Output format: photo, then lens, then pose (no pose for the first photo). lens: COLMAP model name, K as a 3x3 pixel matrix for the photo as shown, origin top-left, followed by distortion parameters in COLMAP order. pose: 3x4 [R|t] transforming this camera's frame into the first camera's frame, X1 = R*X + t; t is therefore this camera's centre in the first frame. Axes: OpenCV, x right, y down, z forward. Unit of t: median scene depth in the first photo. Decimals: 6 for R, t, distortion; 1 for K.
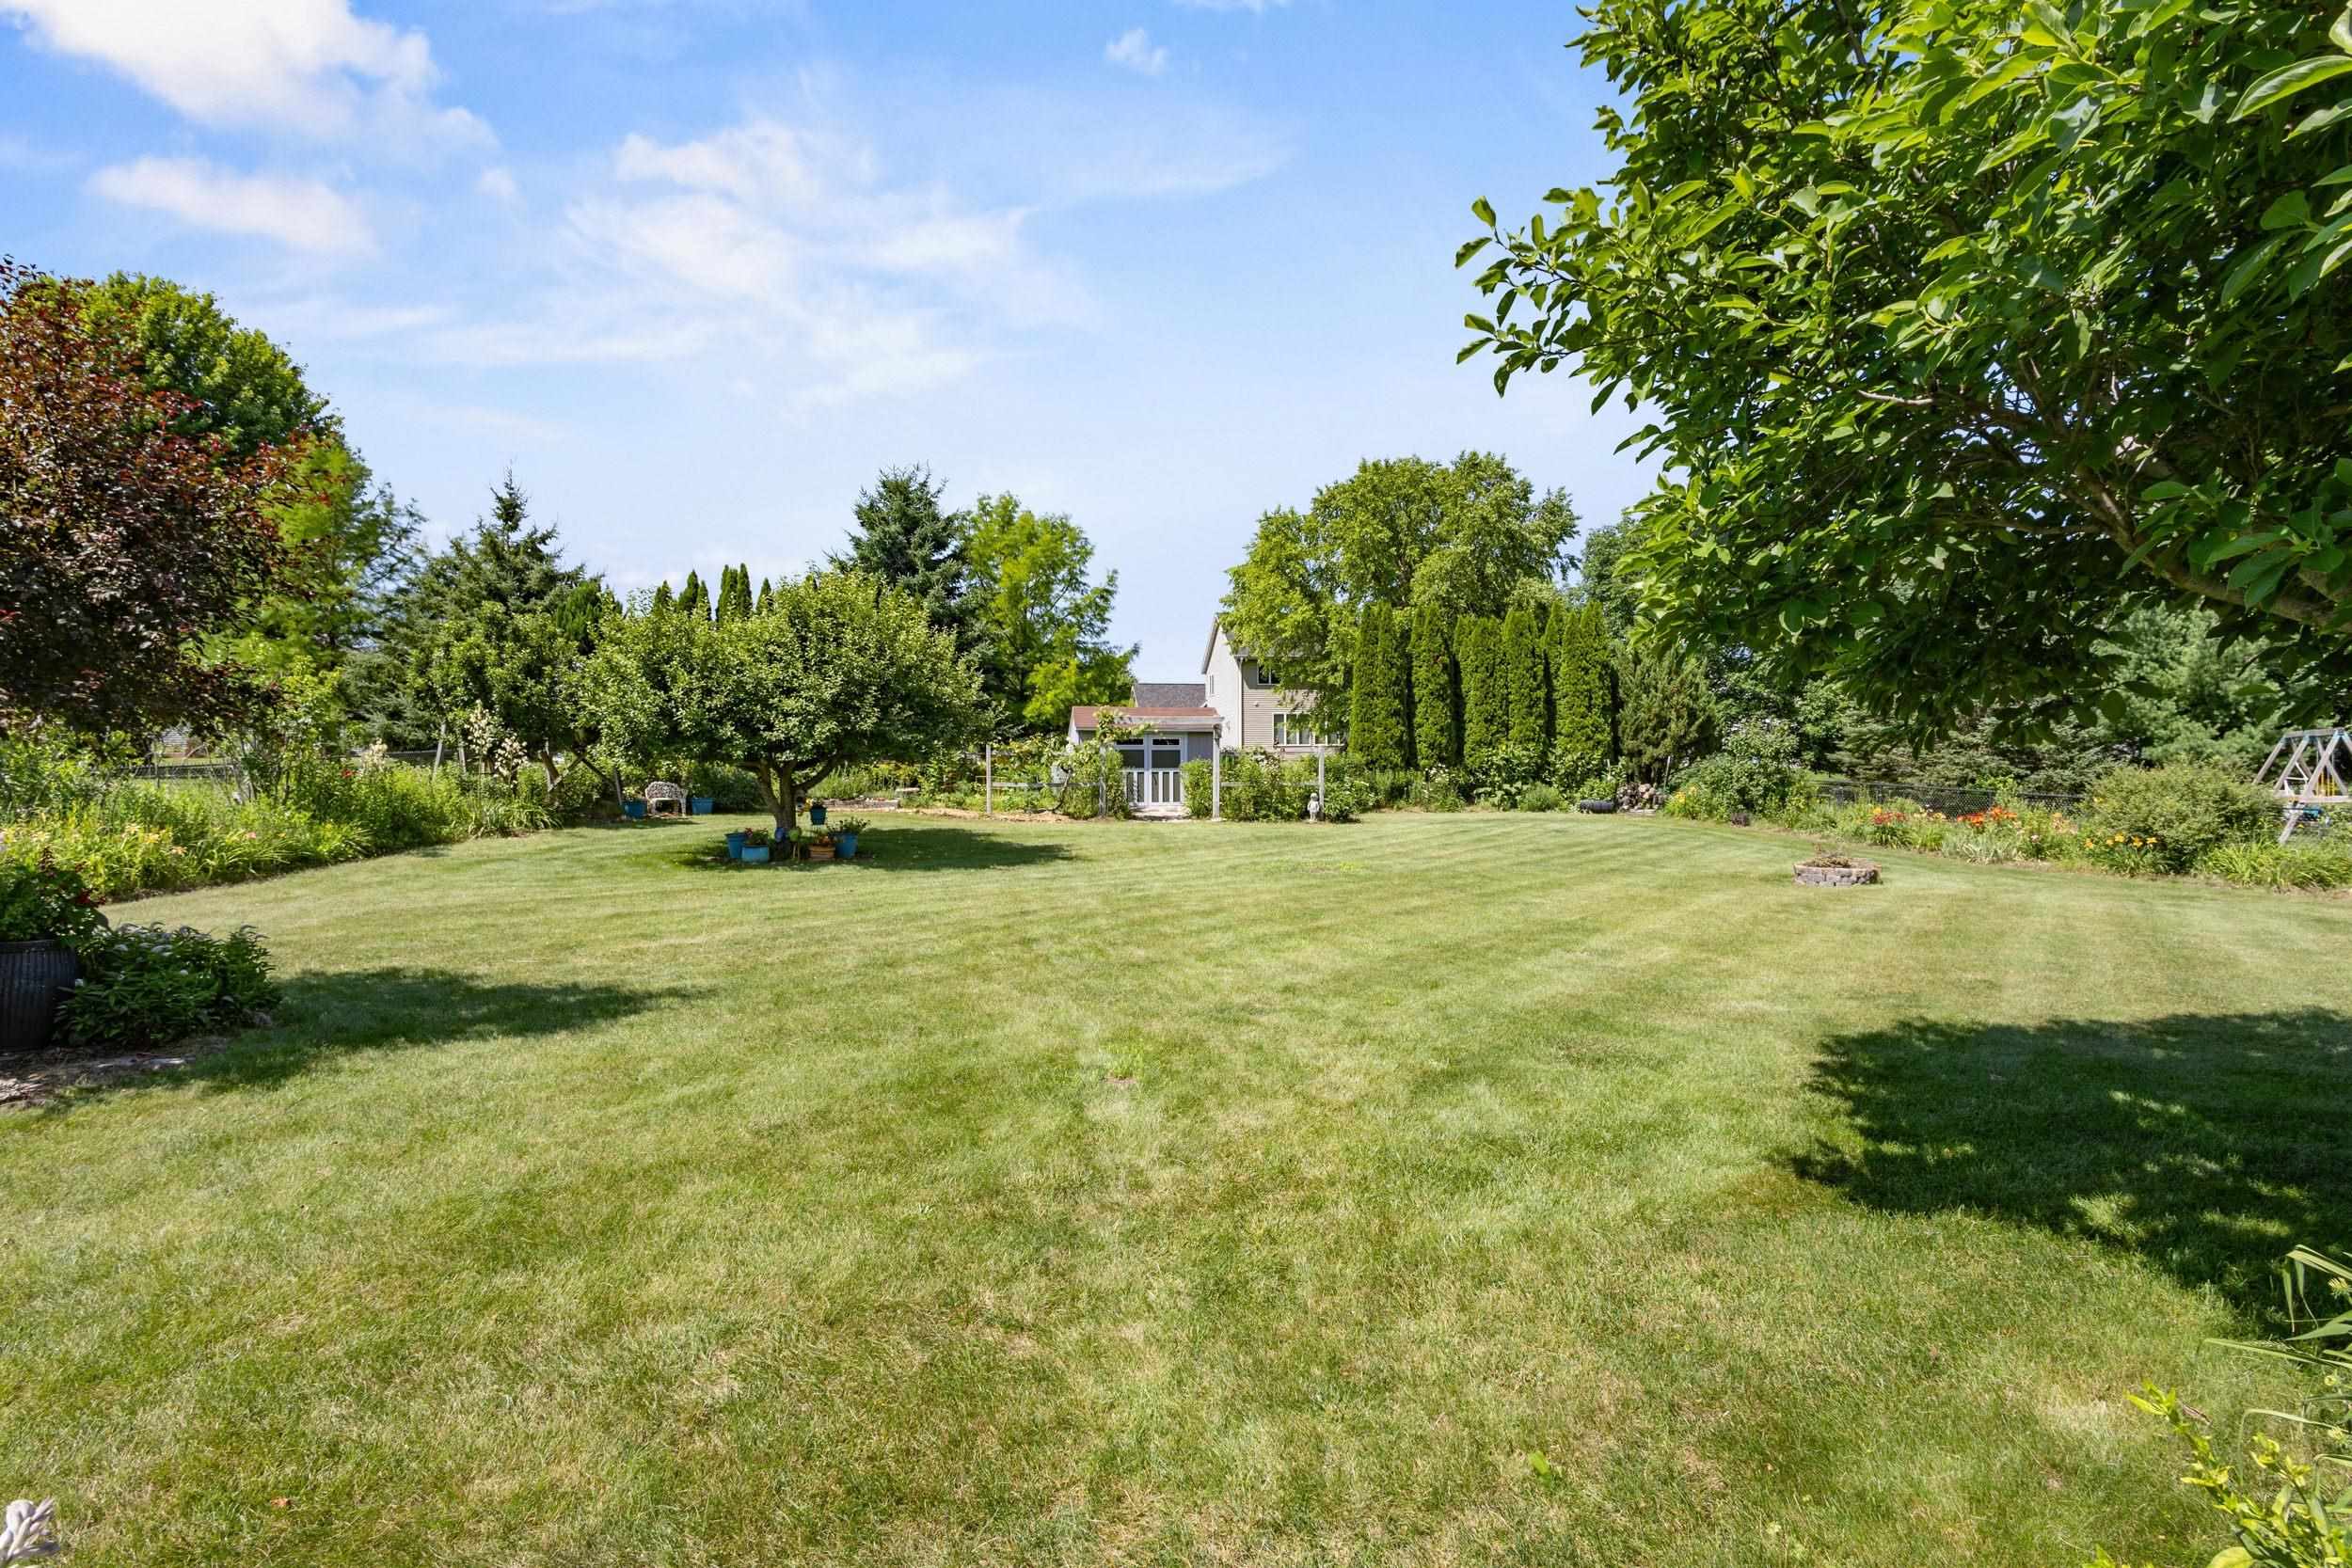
lens RADIAL K [[1060.9, 0, 1174.7], [0, 1060.9, 779.0], [0, 0, 1]] dist [-0.000724, -0.000660]
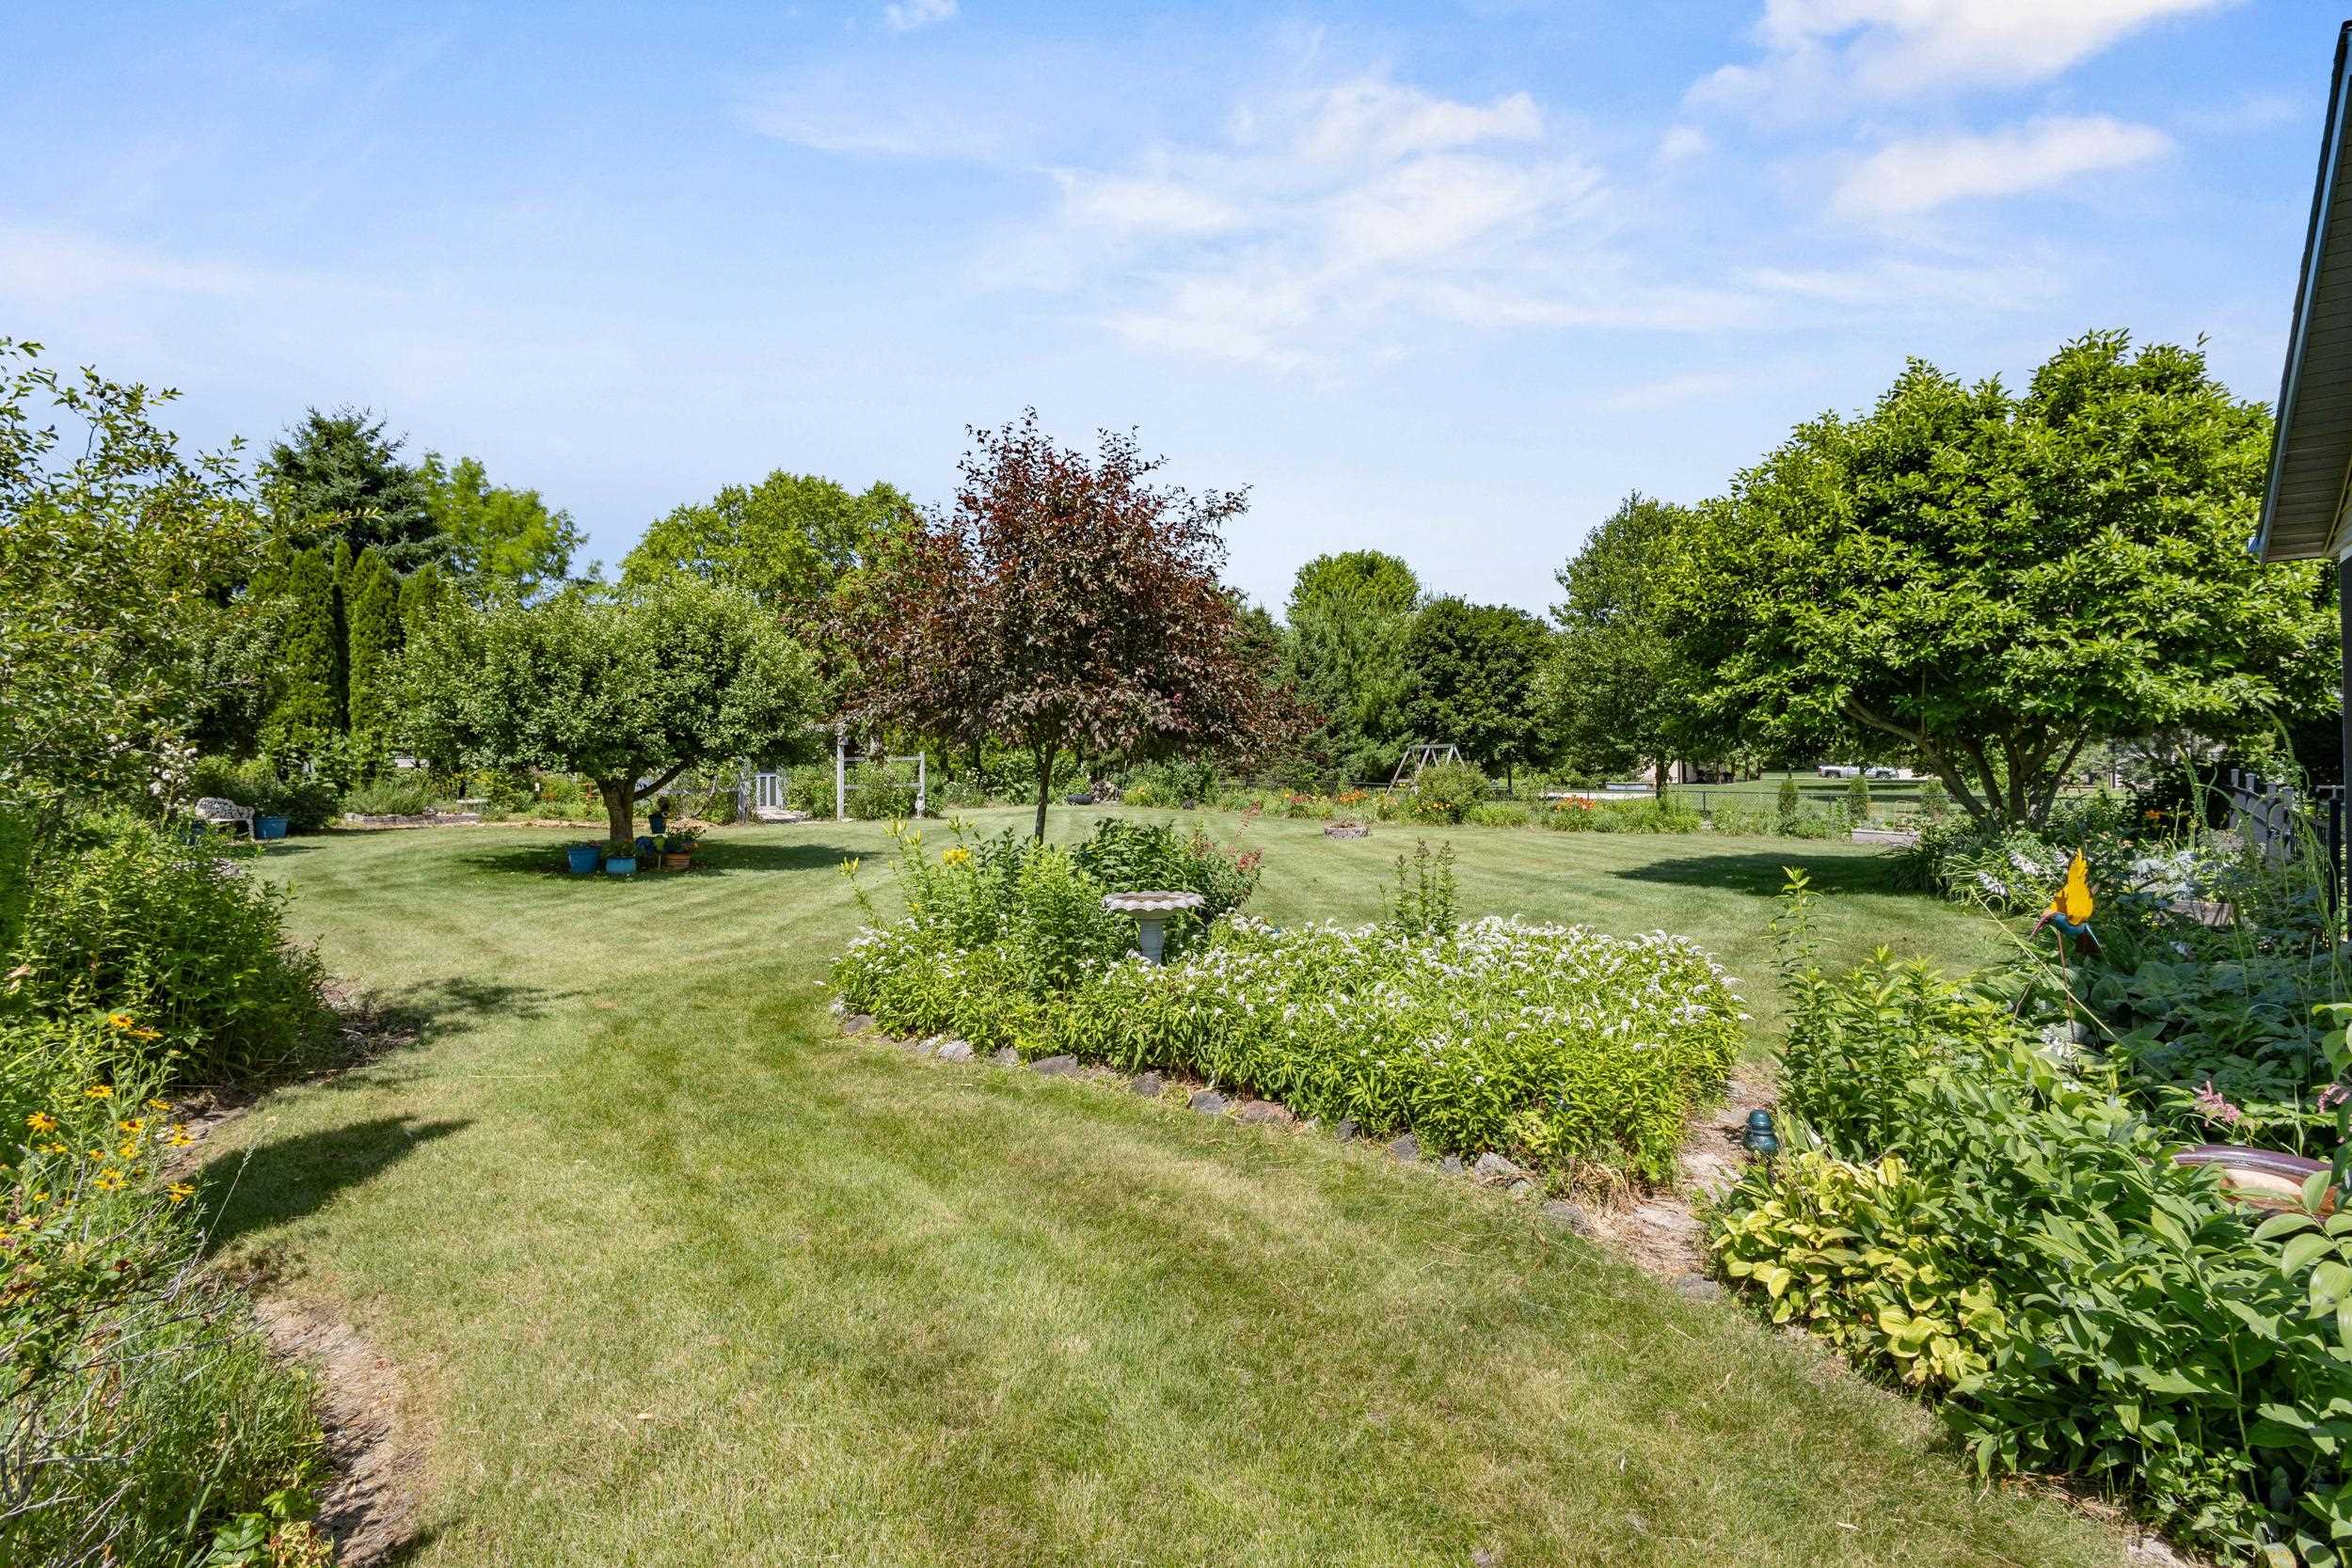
lens RADIAL K [[1060.9, 0, 1184.5], [0, 1060.9, 774.9], [0, 0, 1]] dist [-0.000724, -0.000660]
pose [[0.738158, -0.012004, 0.674521, -0.374463], [0.016873, 0.999857, -0.000672, -0.000992], [-0.674417, 0.011877, 0.738256, -0.031844]]
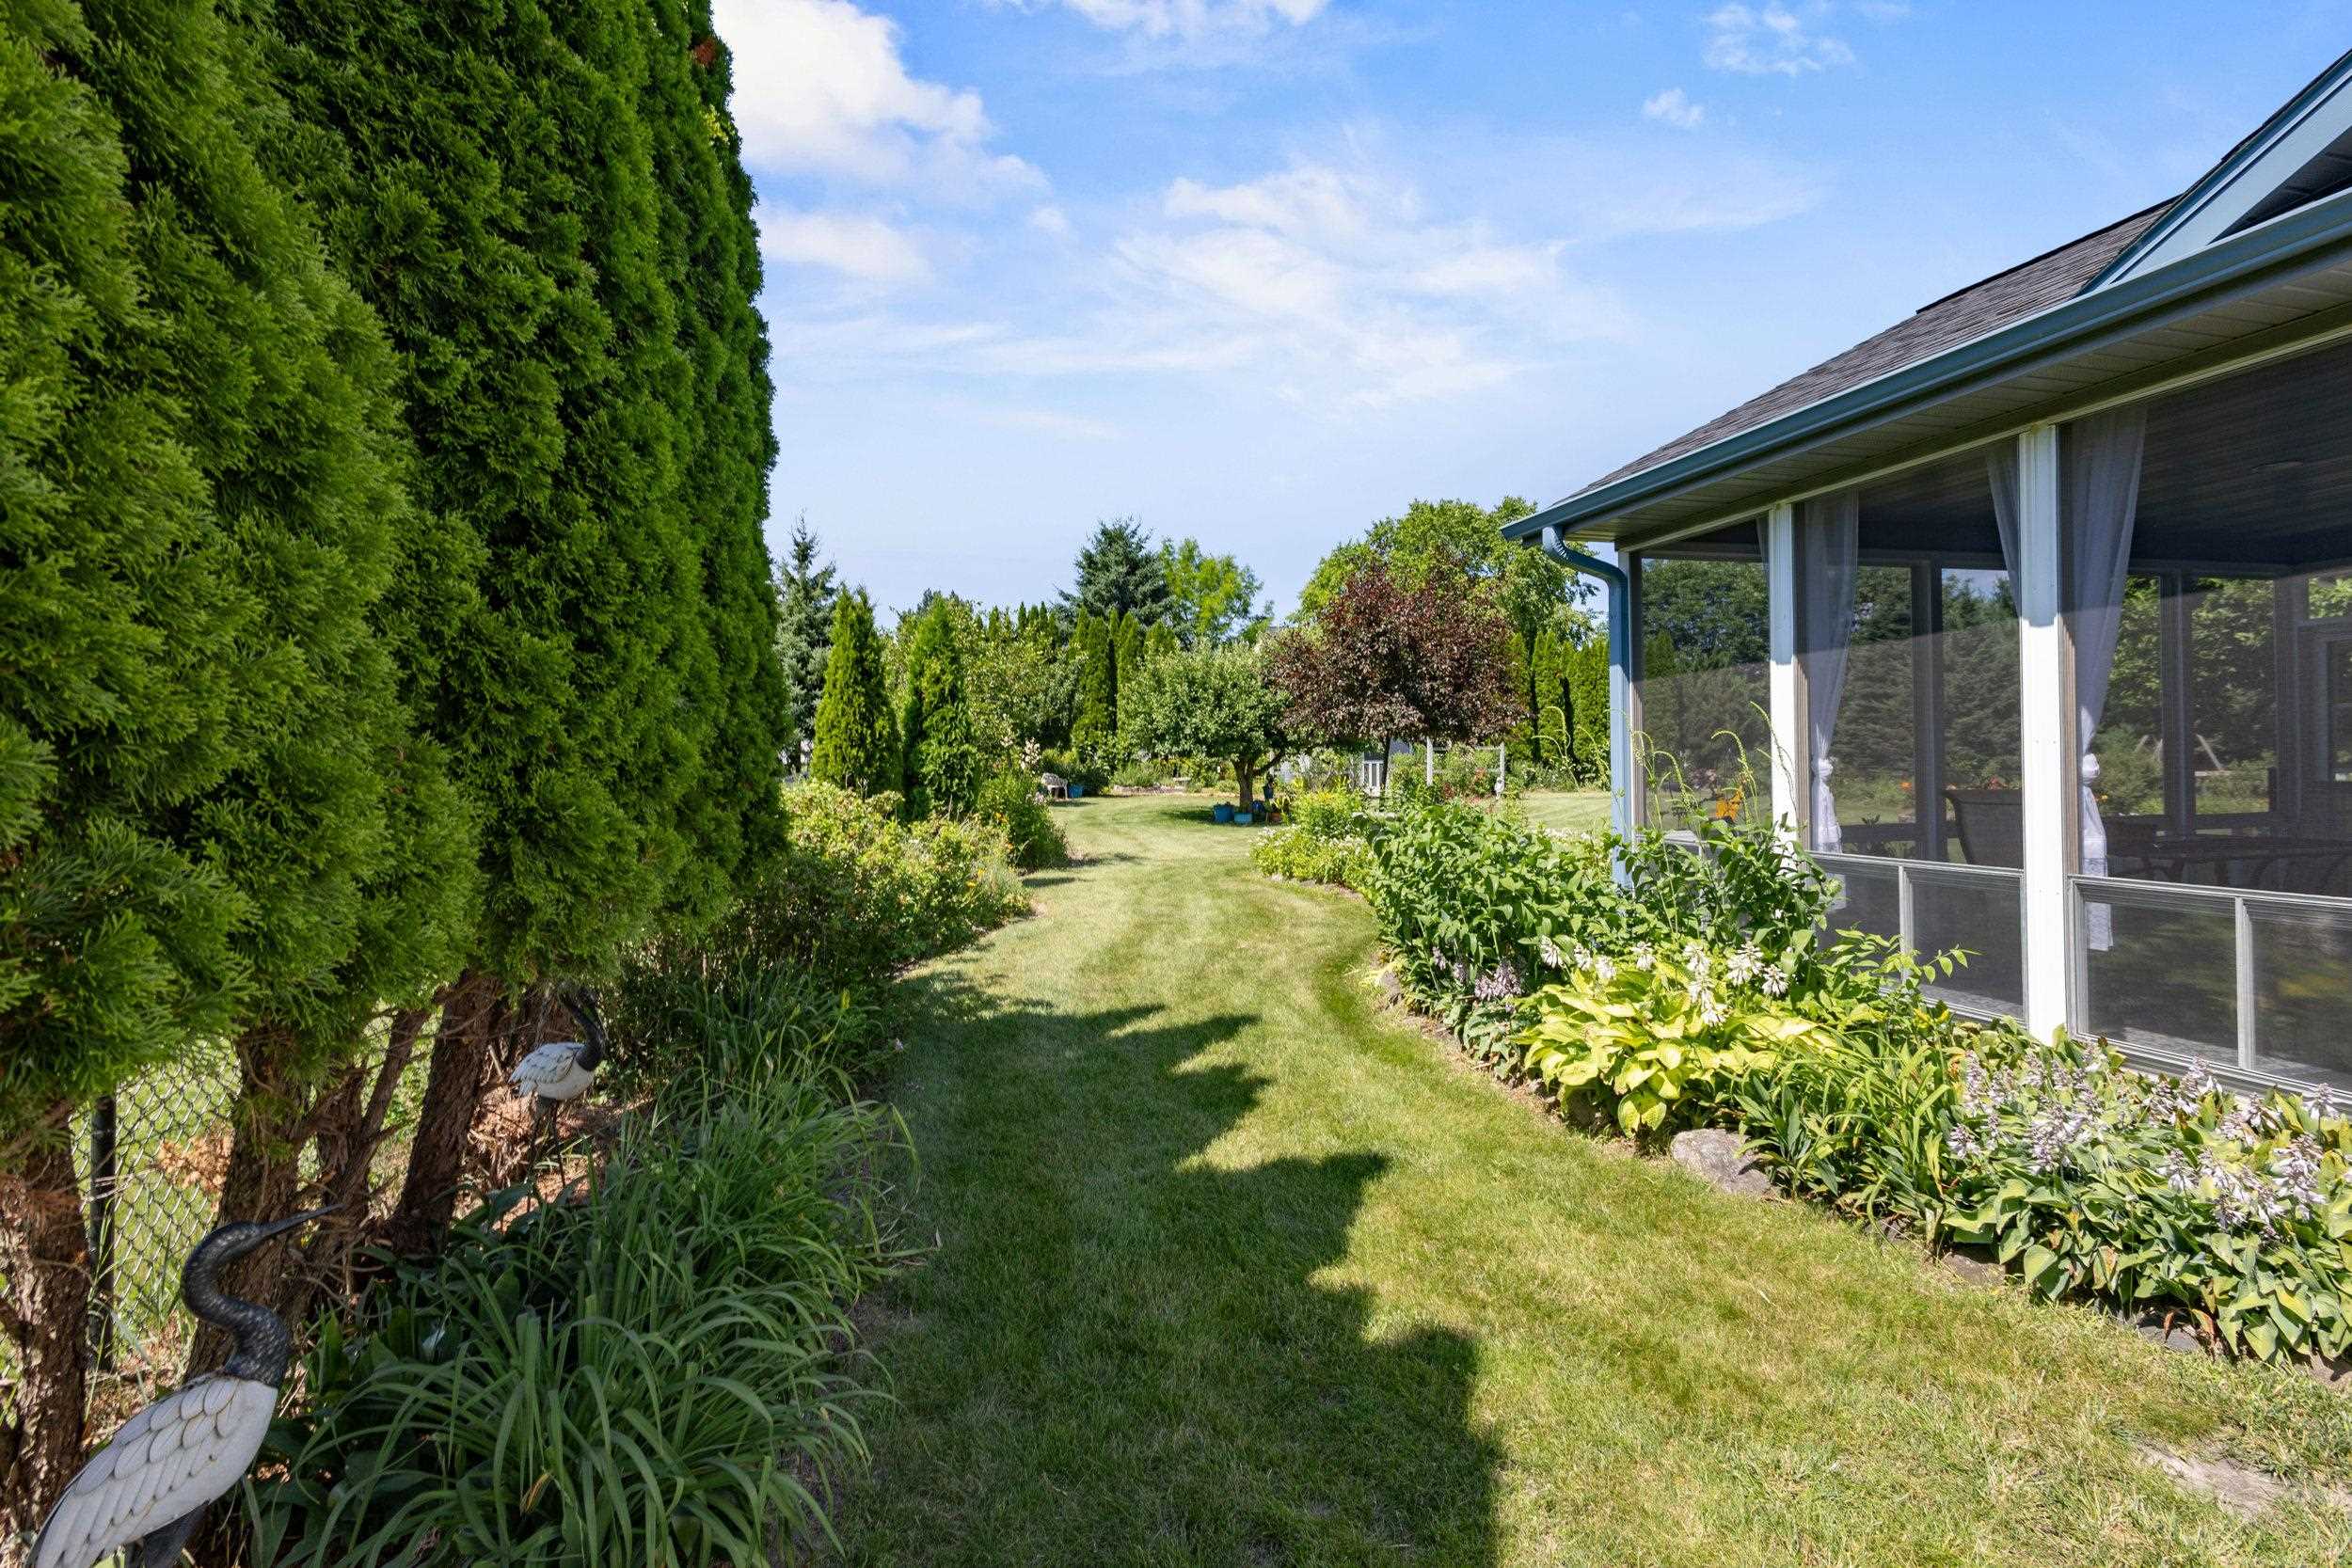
lens RADIAL K [[1060.9, 0, 1172.6], [0, 1060.9, 782.2], [0, 0, 1]] dist [-0.000724, -0.000660]
pose [[0.995076, -0.010748, 0.098527, -0.358293], [0.010402, 0.999938, 0.004029, 0.007830], [-0.098564, -0.002984, 0.995126, -0.254217]]
